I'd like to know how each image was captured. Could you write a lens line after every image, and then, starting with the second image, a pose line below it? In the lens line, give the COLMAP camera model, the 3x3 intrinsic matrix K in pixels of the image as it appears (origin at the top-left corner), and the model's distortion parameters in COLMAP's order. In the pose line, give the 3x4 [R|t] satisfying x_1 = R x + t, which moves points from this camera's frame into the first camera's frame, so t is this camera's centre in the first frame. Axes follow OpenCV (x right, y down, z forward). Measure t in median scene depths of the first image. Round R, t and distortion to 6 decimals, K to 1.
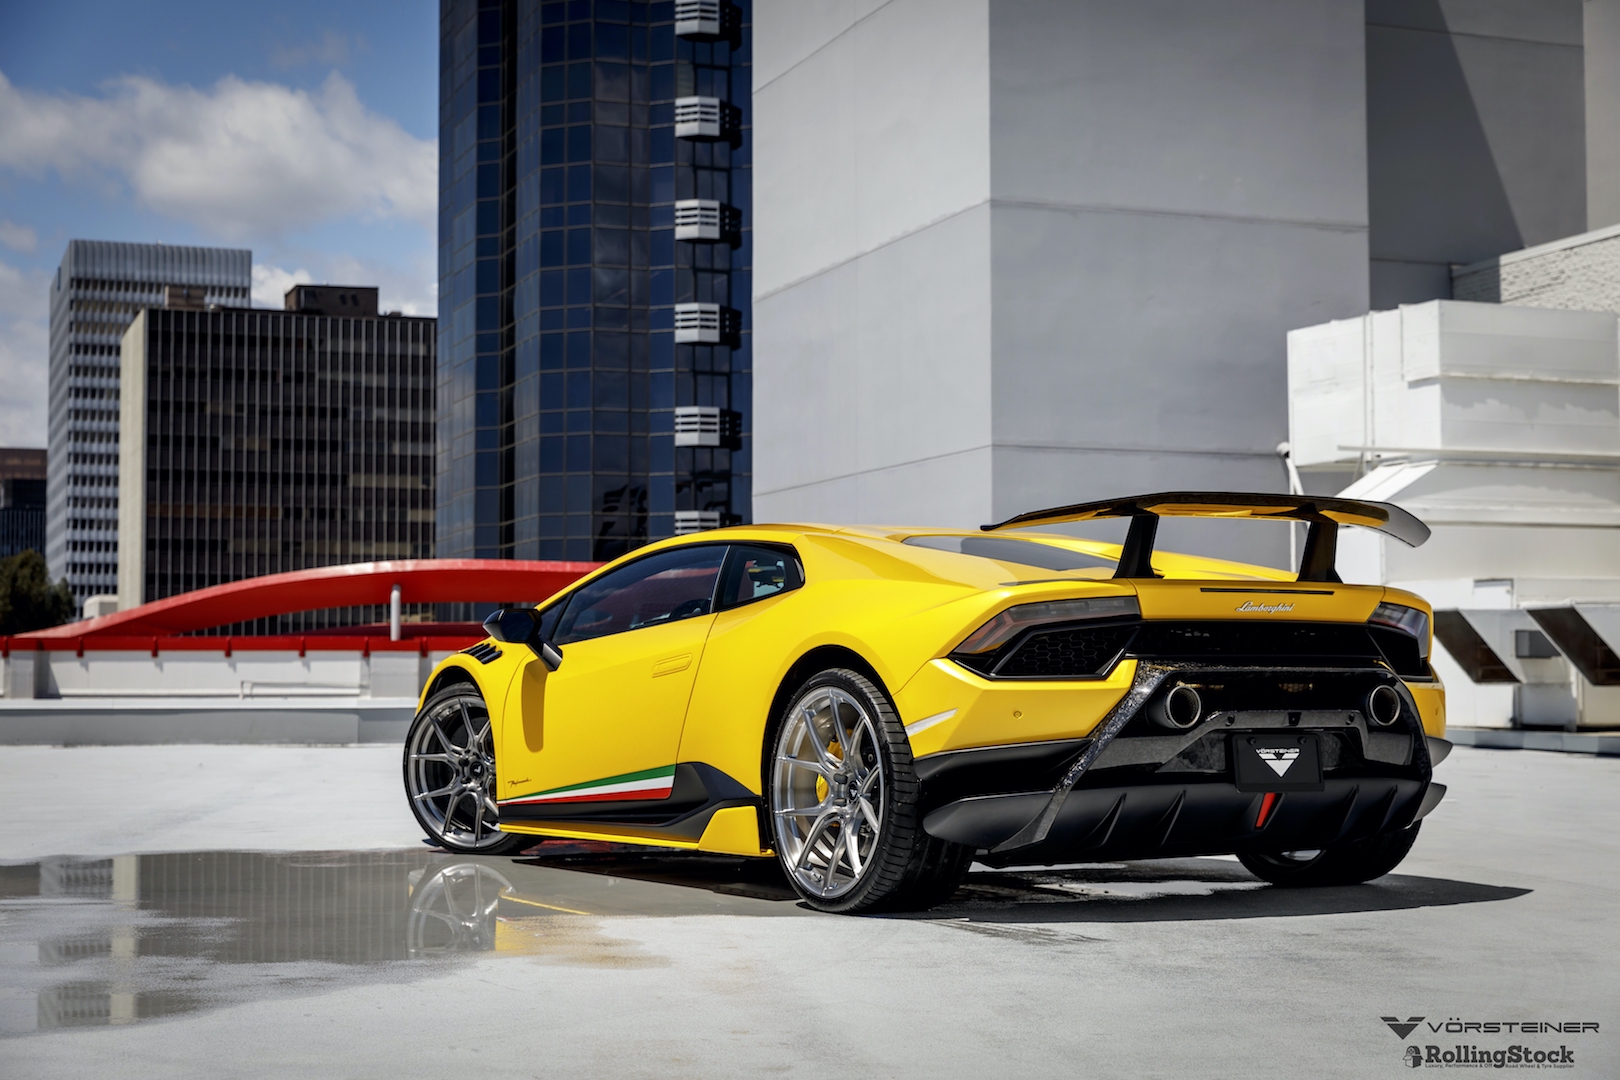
lens RADIAL K [[2500.2, 0, 810.0], [0, 2500.2, 540.0], [0, 0, 1]] dist [0.023259, 0.034130]
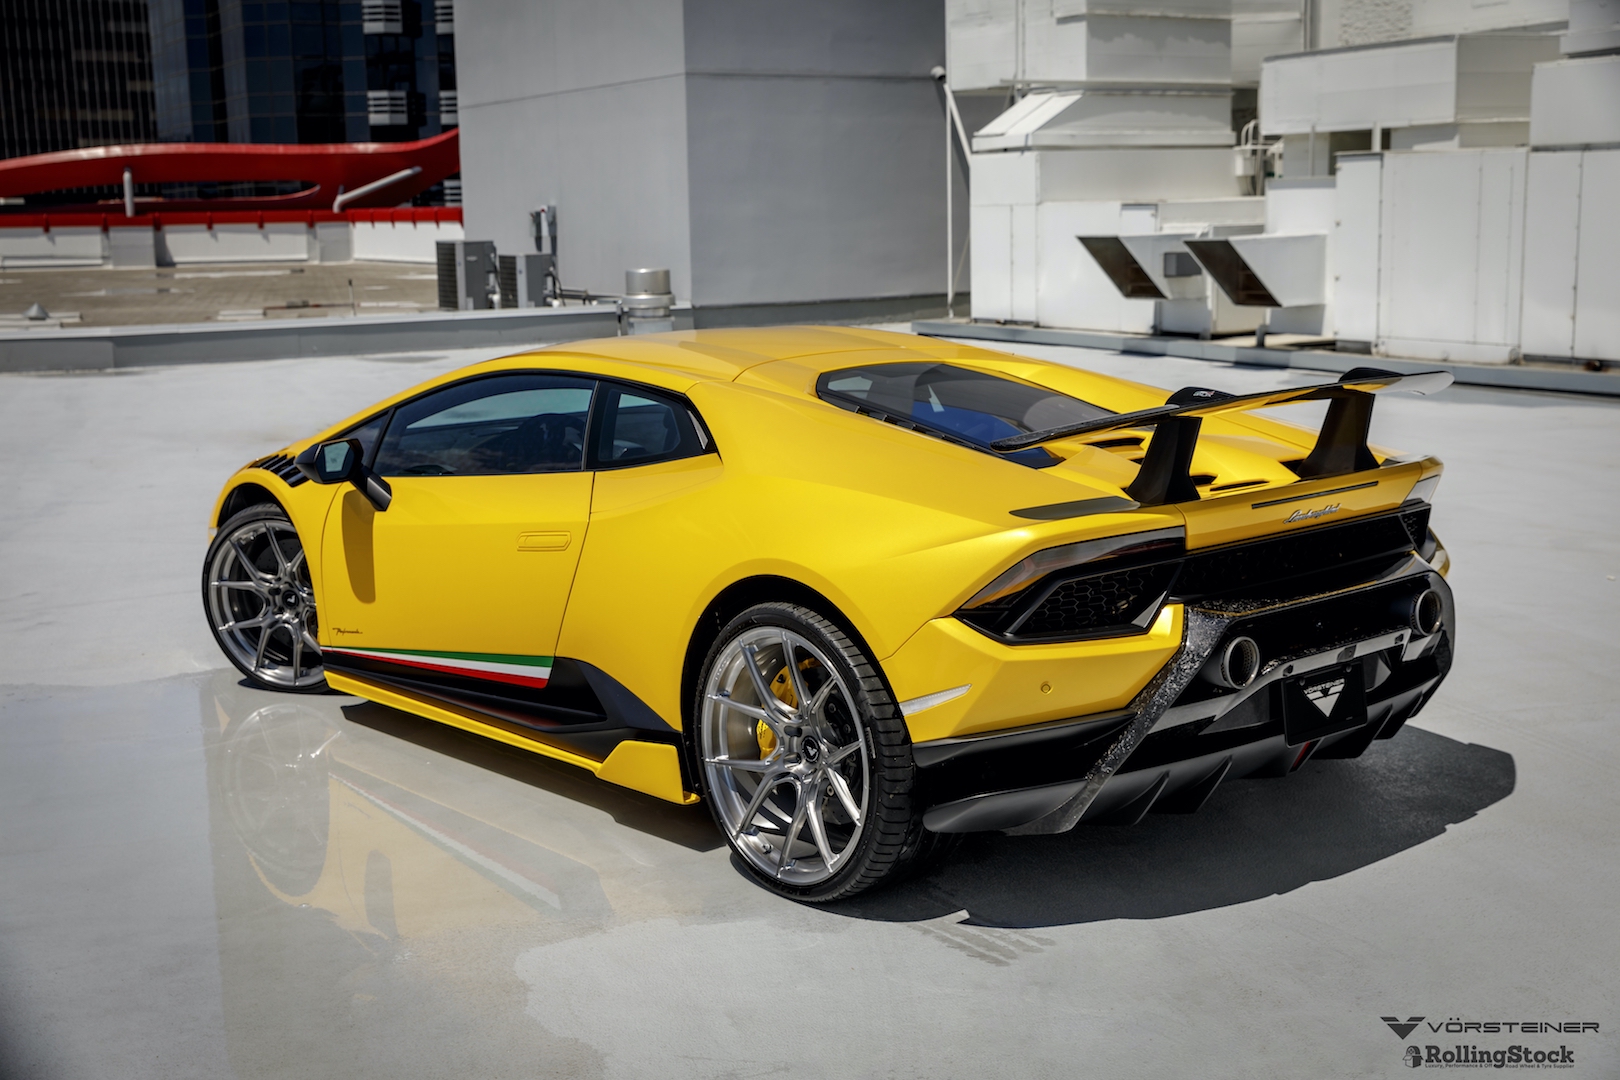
lens RADIAL K [[1948.8, 0, 810.0], [0, 1948.8, 540.0], [0, 0, 1]] dist [0.008198, 0.012735]
pose [[0.985597, -0.046672, 0.162544, -0.063014], [0.009116, 0.974427, 0.224520, -0.081988], [-0.168866, -0.219805, 0.960817, 0.309713]]
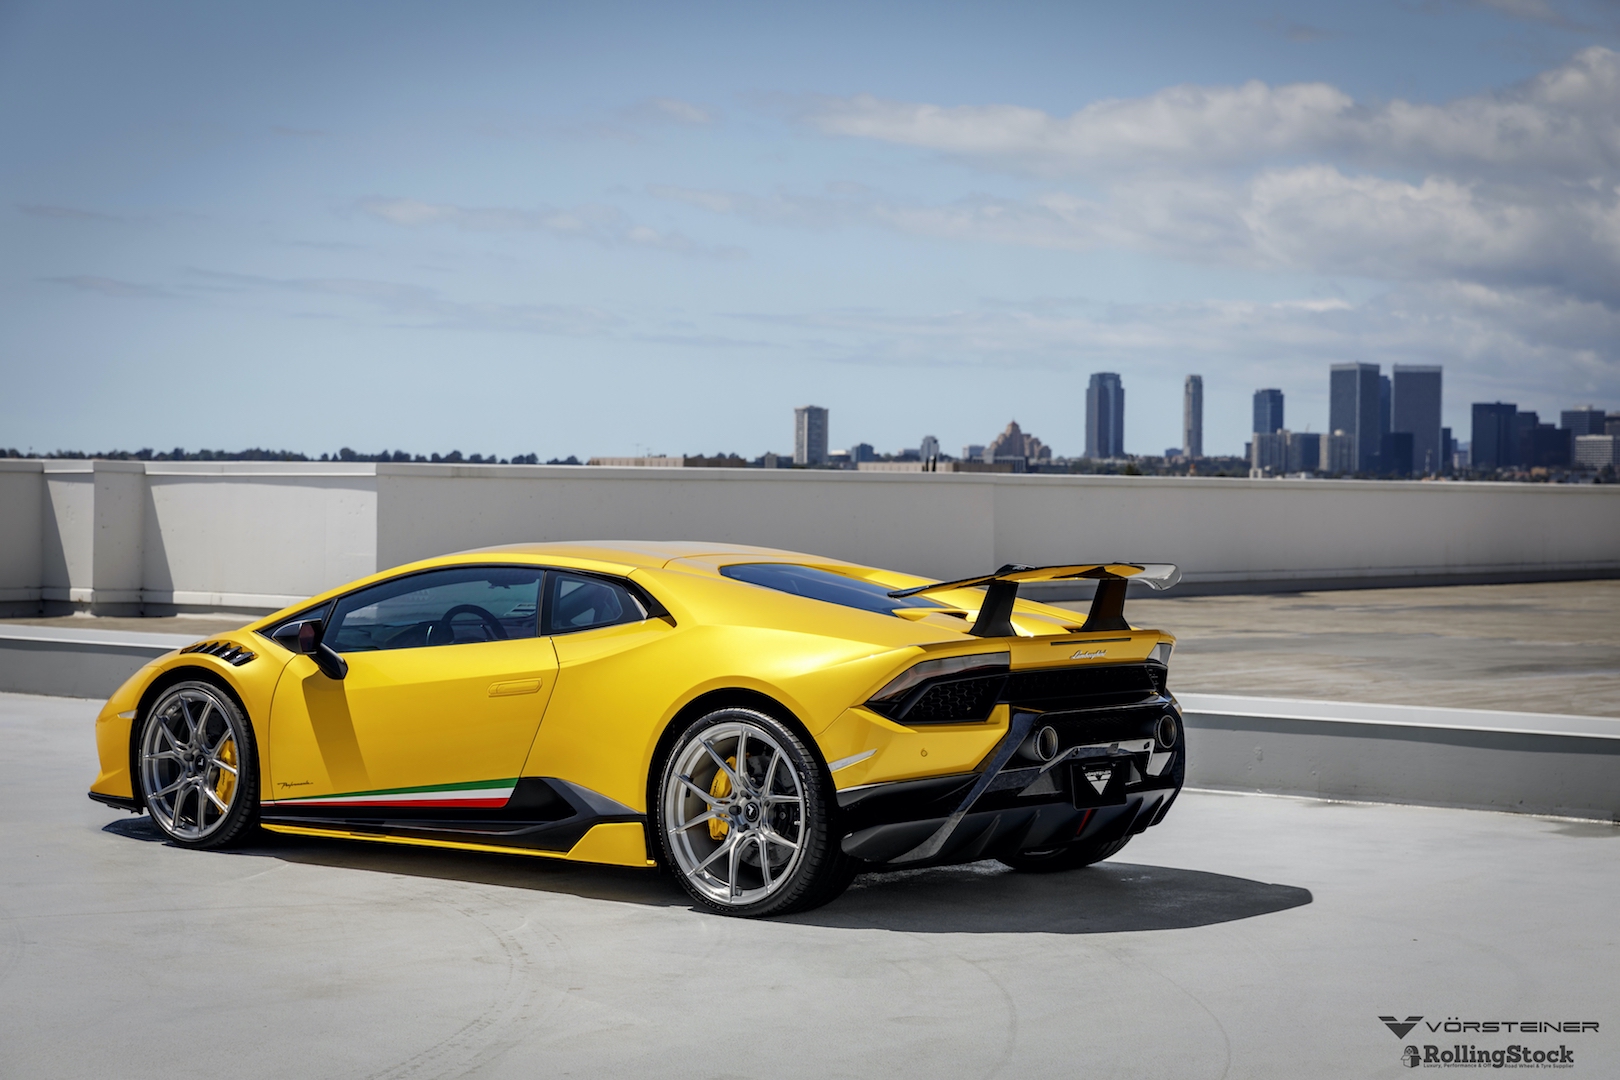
lens RADIAL K [[3193.3, 0, 810.0], [0, 3193.3, 540.0], [0, 0, 1]] dist [0.018452, -0.016434]
pose [[0.937628, 0.004189, 0.347615, -0.359719], [-0.030609, 0.997039, 0.070547, -0.099537], [-0.346290, -0.076787, 0.934980, -0.292120]]
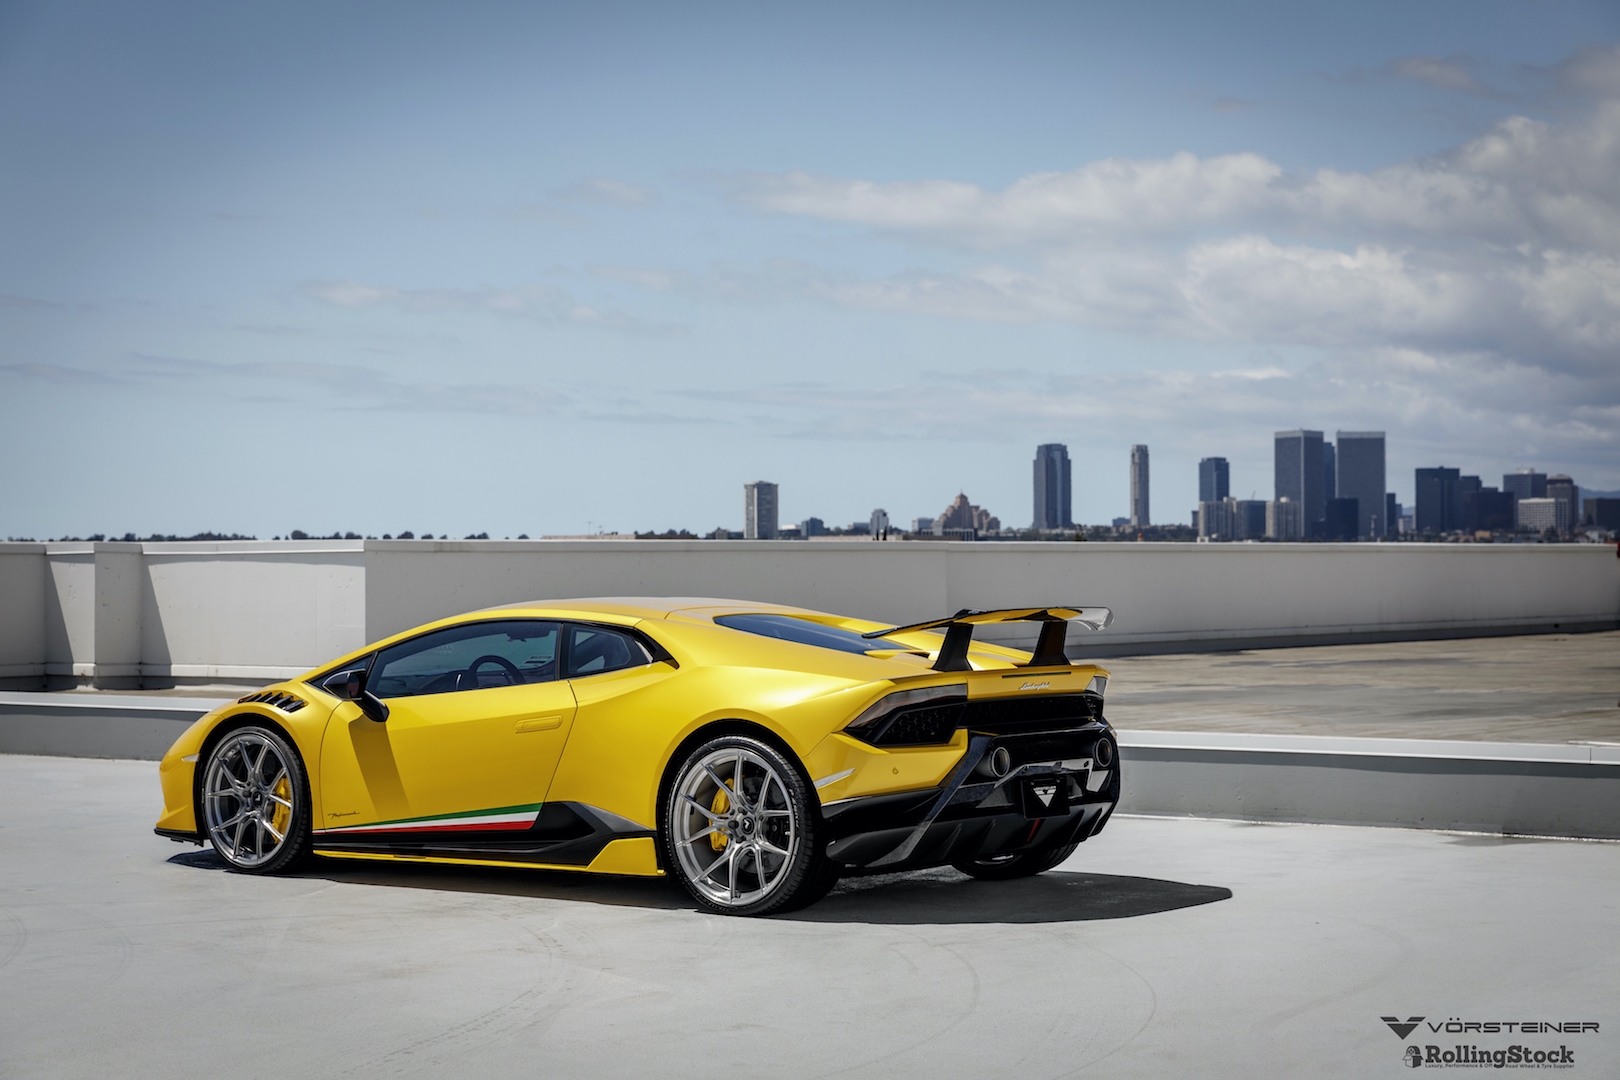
lens RADIAL K [[3193.3, 0, 810.0], [0, 3193.3, 540.0], [0, 0, 1]] dist [0.018452, -0.016434]
pose [[0.932054, -0.002898, 0.362308, -0.437405], [-0.015046, 0.998796, 0.046695, -0.102337], [-0.362007, -0.048974, 0.930888, -0.461857]]
